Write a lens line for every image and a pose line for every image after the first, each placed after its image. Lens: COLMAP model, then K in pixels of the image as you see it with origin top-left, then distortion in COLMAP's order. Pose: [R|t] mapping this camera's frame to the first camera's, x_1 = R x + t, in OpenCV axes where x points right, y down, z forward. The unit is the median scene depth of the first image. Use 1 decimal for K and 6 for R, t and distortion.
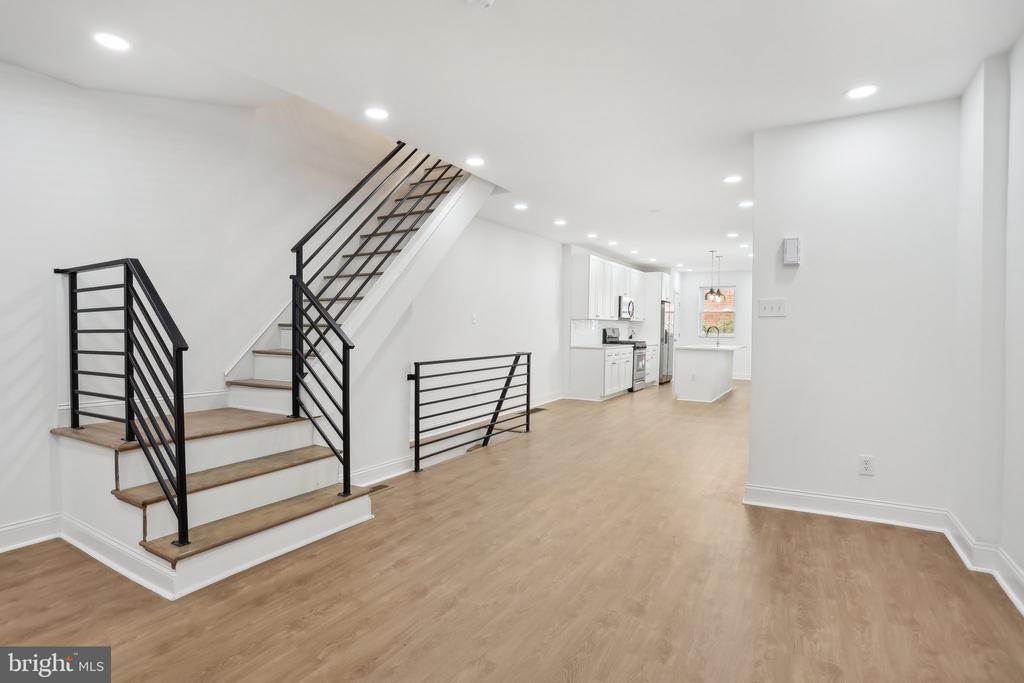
lens RADIAL K [[526.5, 0, 512.9], [0, 526.5, 349.5], [0, 0, 1]] dist [-0.046547, 0.016580]
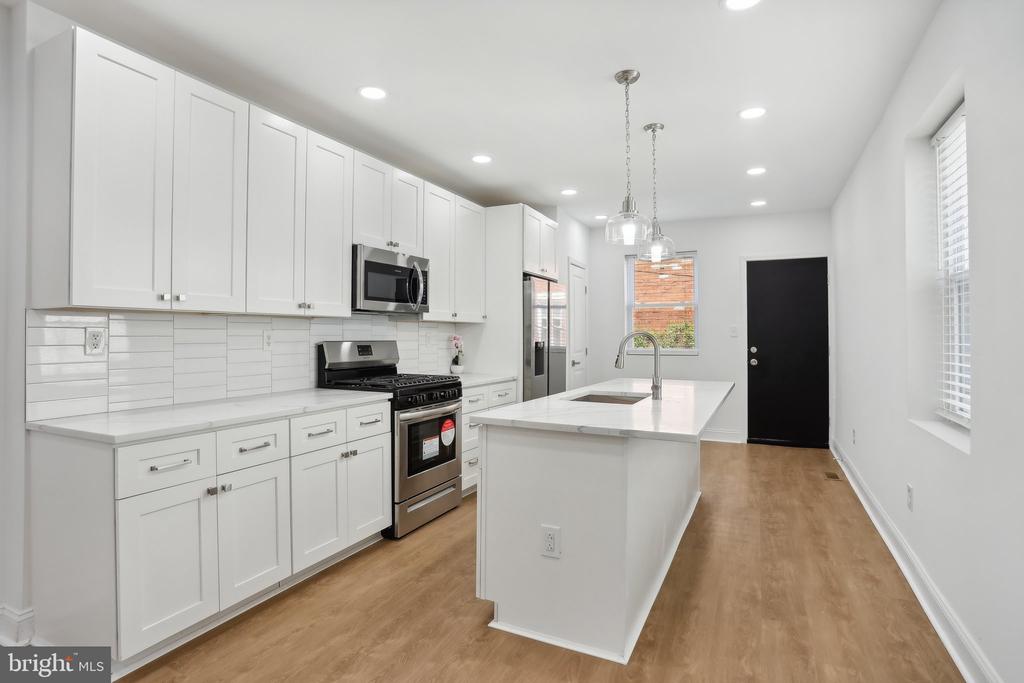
lens RADIAL K [[526.5, 0, 506.7], [0, 526.5, 337.7], [0, 0, 1]] dist [-0.046547, 0.016580]
pose [[0.997070, -0.014036, 0.075197, 0.438066], [0.017157, 0.999010, -0.041032, -0.045184], [-0.074547, 0.042202, 0.996324, 1.077930]]
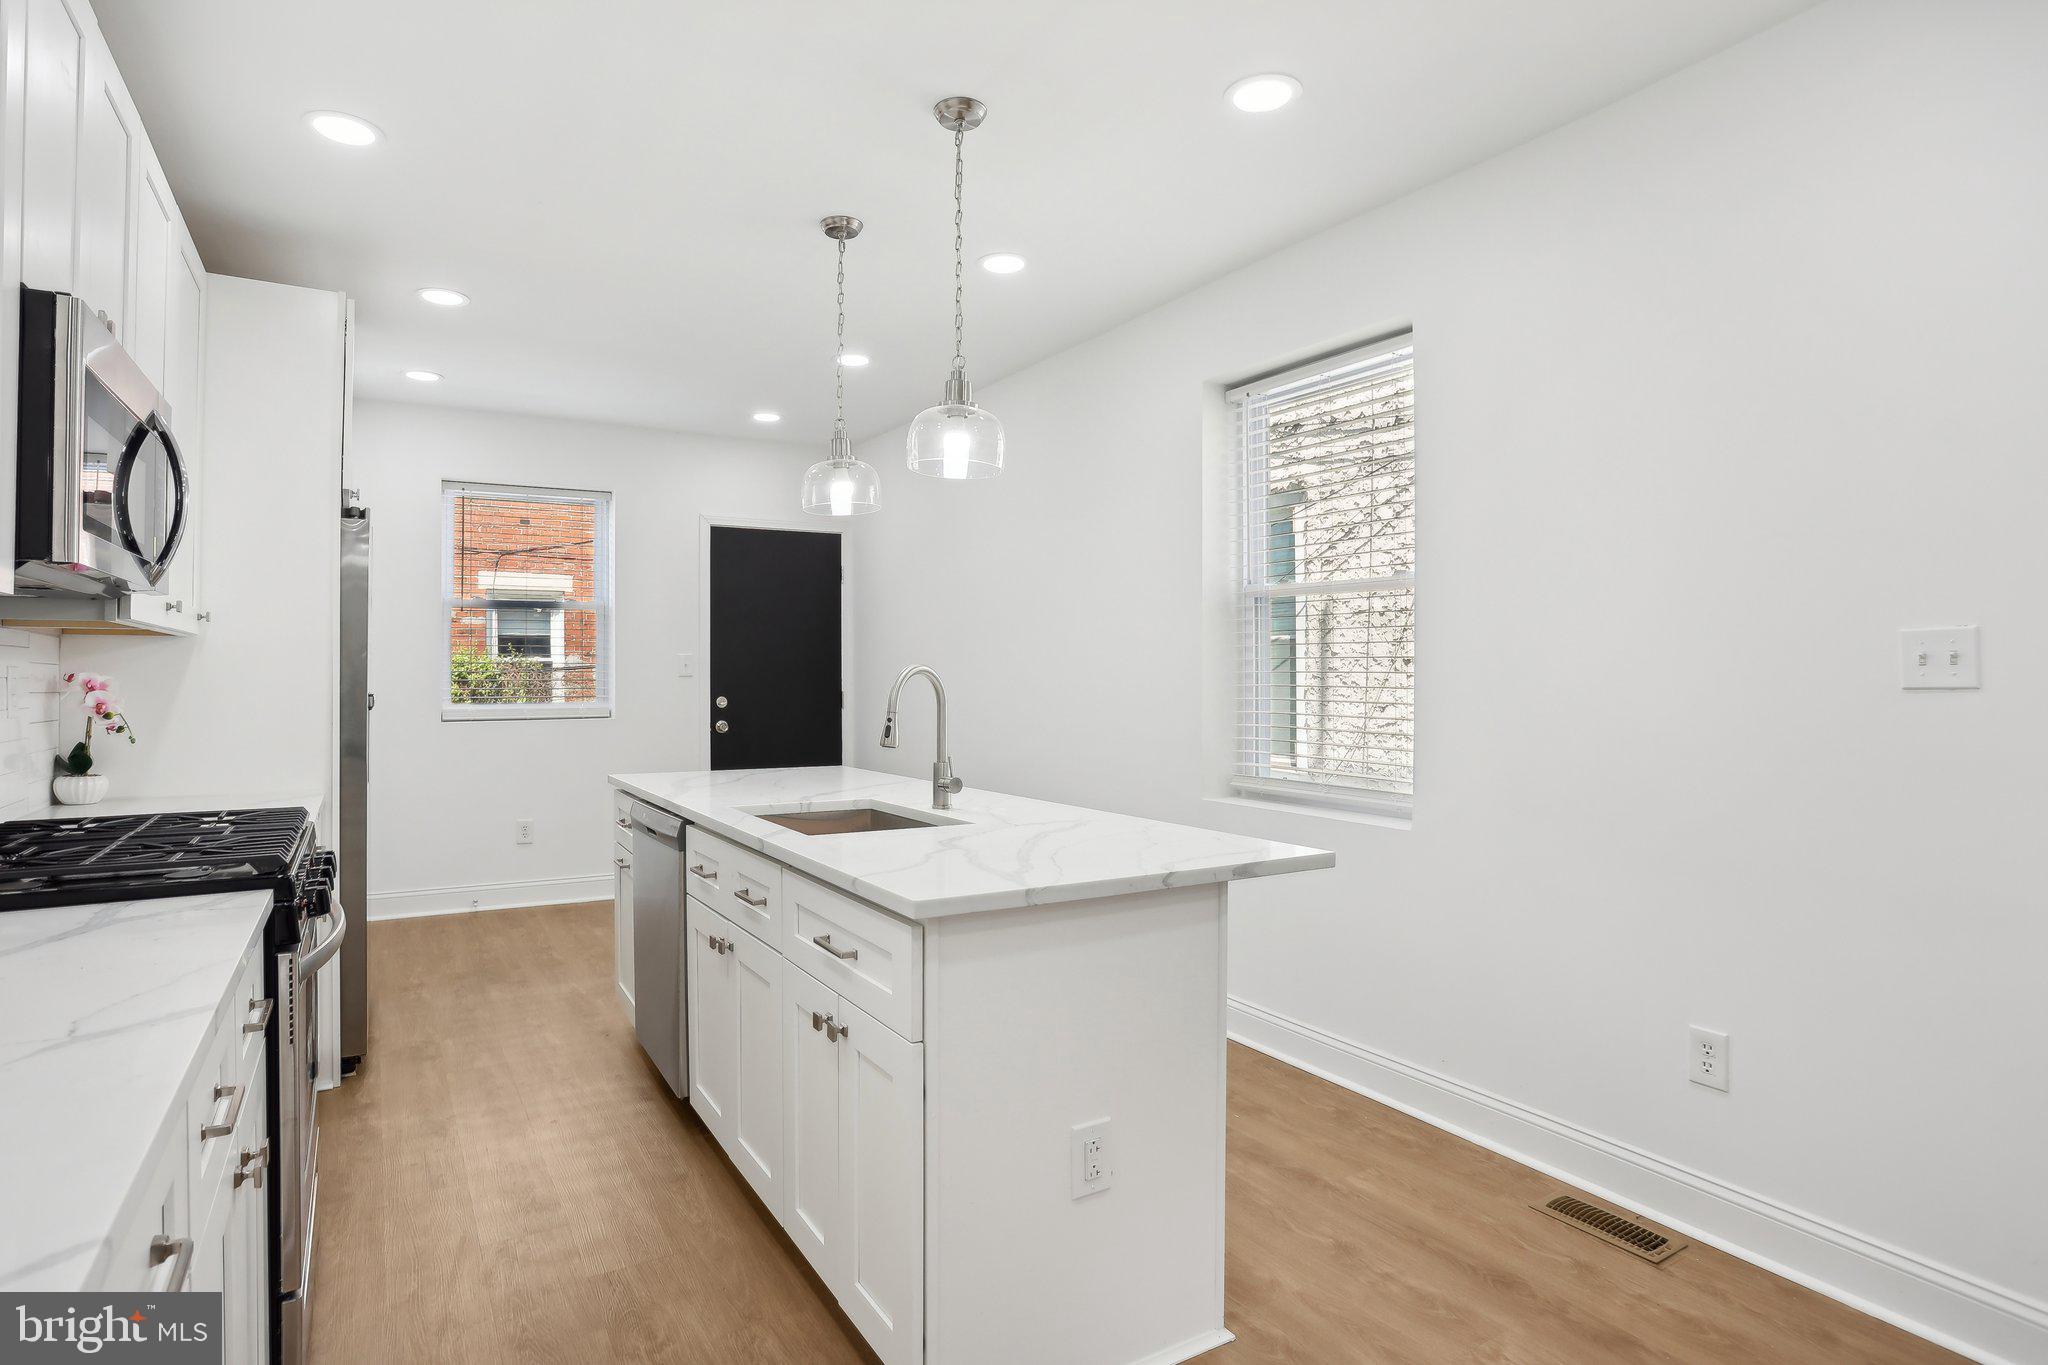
lens RADIAL K [[1053.0, 0, 995.3], [0, 1053.0, 674.9], [0, 0, 1]] dist [-0.046547, 0.016580]
pose [[0.485085, -0.015699, 0.874326, 0.225643], [0.048868, 0.998763, -0.009179, -0.058572], [-0.873100, 0.047179, 0.485252, 1.298484]]
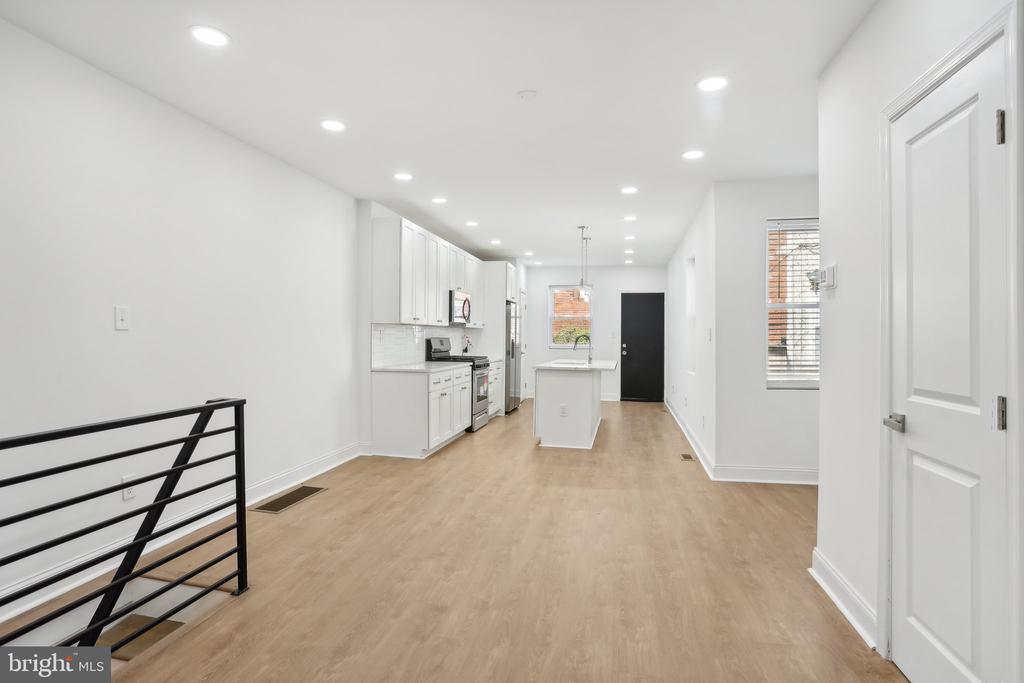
lens RADIAL K [[526.5, 0, 519.0], [0, 526.5, 347.8], [0, 0, 1]] dist [-0.046547, 0.016580]
pose [[0.943337, -0.010437, 0.331671, 0.101239], [0.017451, 0.999682, -0.018177, -0.023111], [-0.331376, 0.022936, 0.943220, 0.551290]]
